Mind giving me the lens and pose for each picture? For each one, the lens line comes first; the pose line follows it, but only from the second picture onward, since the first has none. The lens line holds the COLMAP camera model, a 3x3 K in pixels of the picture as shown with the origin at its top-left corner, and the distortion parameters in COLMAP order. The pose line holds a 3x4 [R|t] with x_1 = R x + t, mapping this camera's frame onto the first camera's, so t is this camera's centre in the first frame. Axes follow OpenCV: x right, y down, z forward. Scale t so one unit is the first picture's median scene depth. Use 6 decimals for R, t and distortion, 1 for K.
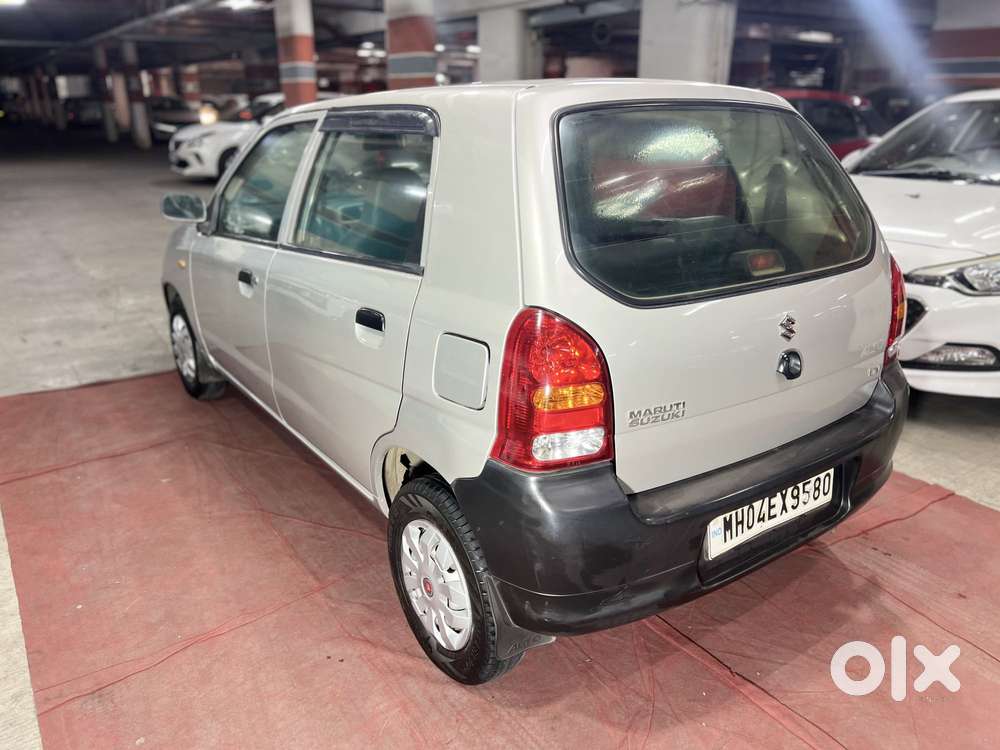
lens RADIAL K [[758.0, 0, 501.2], [0, 758.0, 382.0], [0, 0, 1]] dist [0.001460, 0.000199]
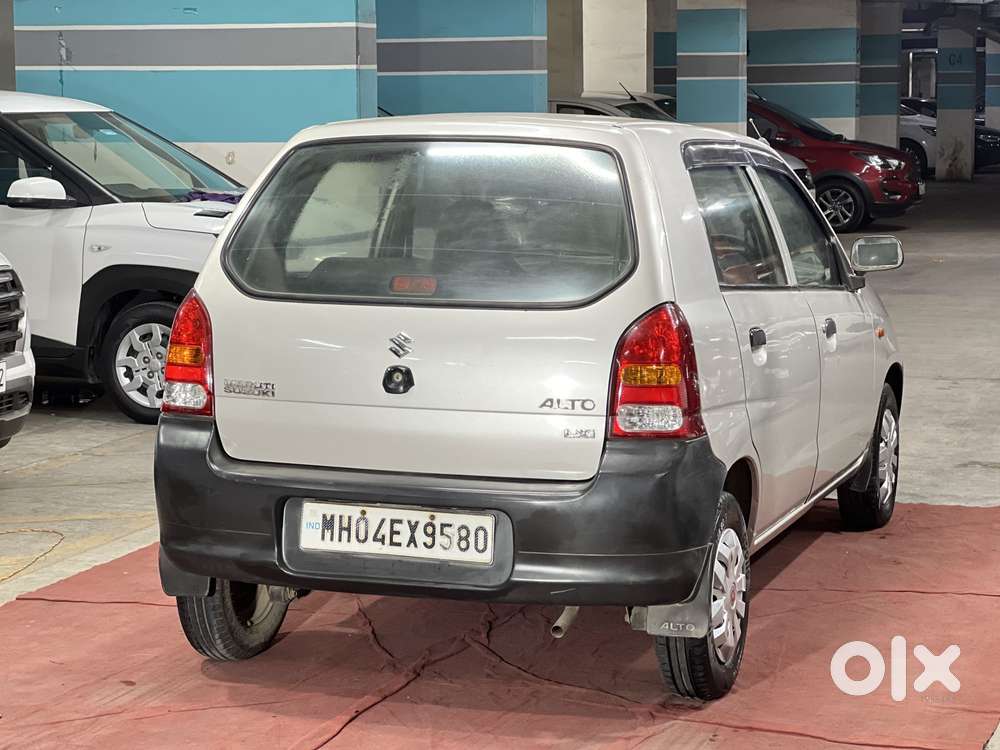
lens RADIAL K [[2193.0, 0, 503.3], [0, 2193.0, 352.1], [0, 0, 1]] dist [0.043113, 0.649336]
pose [[0.582220, 0.088098, -0.808244, 2.630681], [-0.278396, 0.955618, -0.096381, 0.171542], [0.763882, 0.281127, 0.580906, -0.583632]]
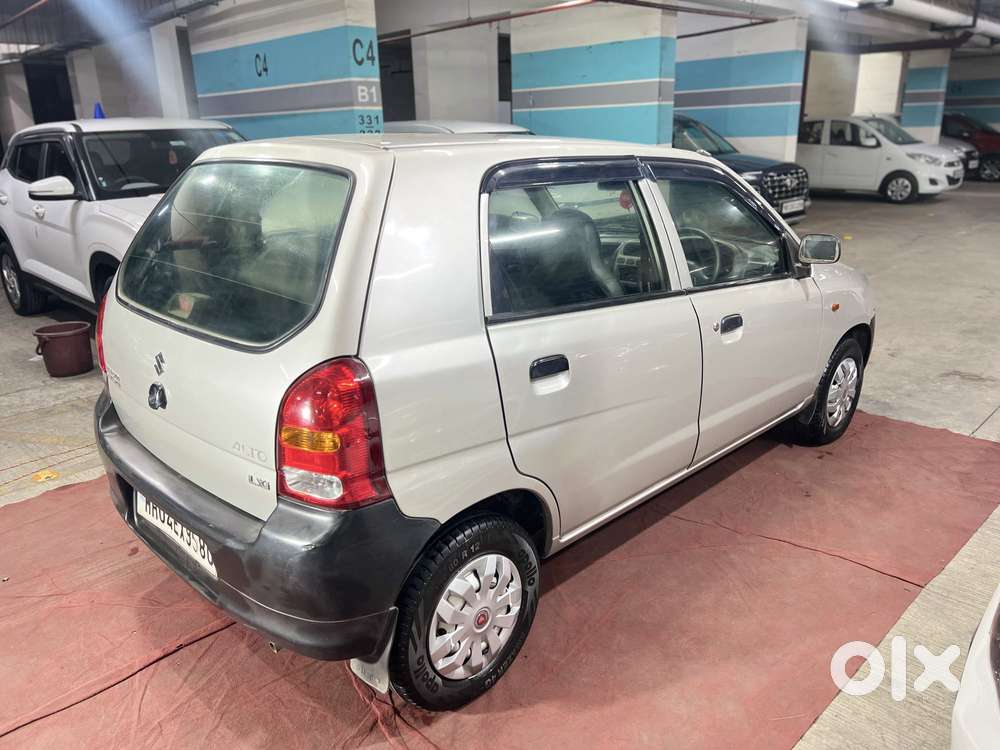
lens RADIAL K [[731.8, 0, 501.4], [0, 731.8, 379.3], [0, 0, 1]] dist [0.003108, 0.001429]
pose [[0.160999, 0.312447, -0.936192, 1.353302], [-0.317224, 0.914616, 0.250693, -0.439332], [0.934585, 0.256621, 0.246367, 1.094876]]
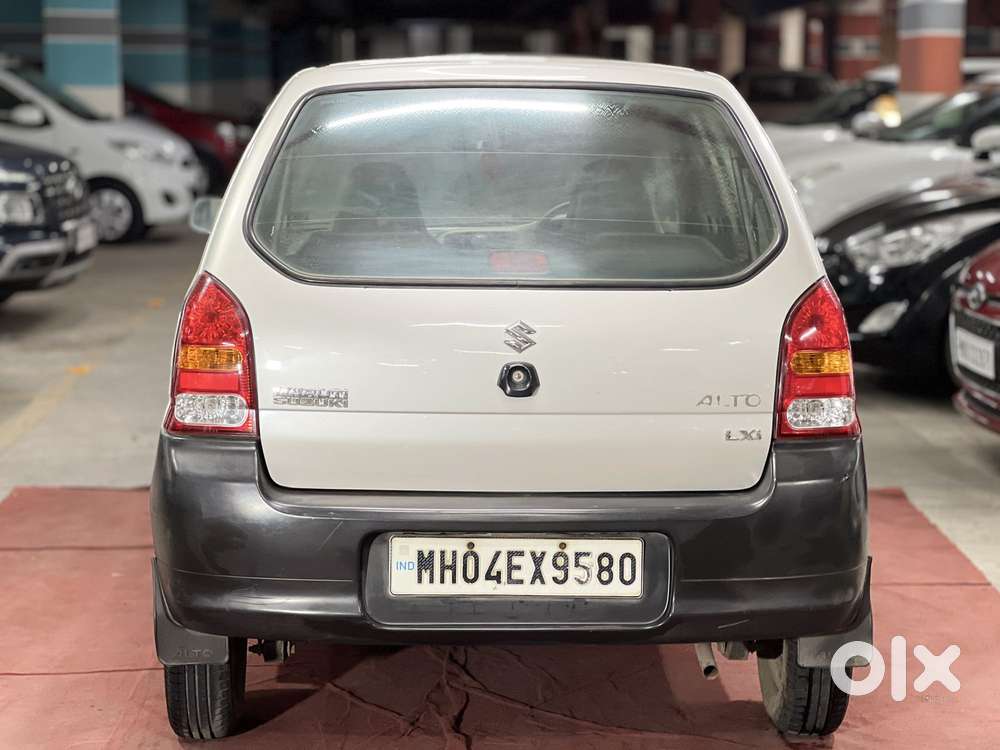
lens RADIAL K [[2193.8, 0, 494.1], [0, 2193.8, 372.5], [0, 0, 1]] dist [0.060707, 0.619062]
pose [[0.838280, 0.075151, -0.540036, 1.524760], [-0.192758, 0.967343, -0.164597, 0.340556], [0.510030, 0.242075, 0.825390, -0.931678]]
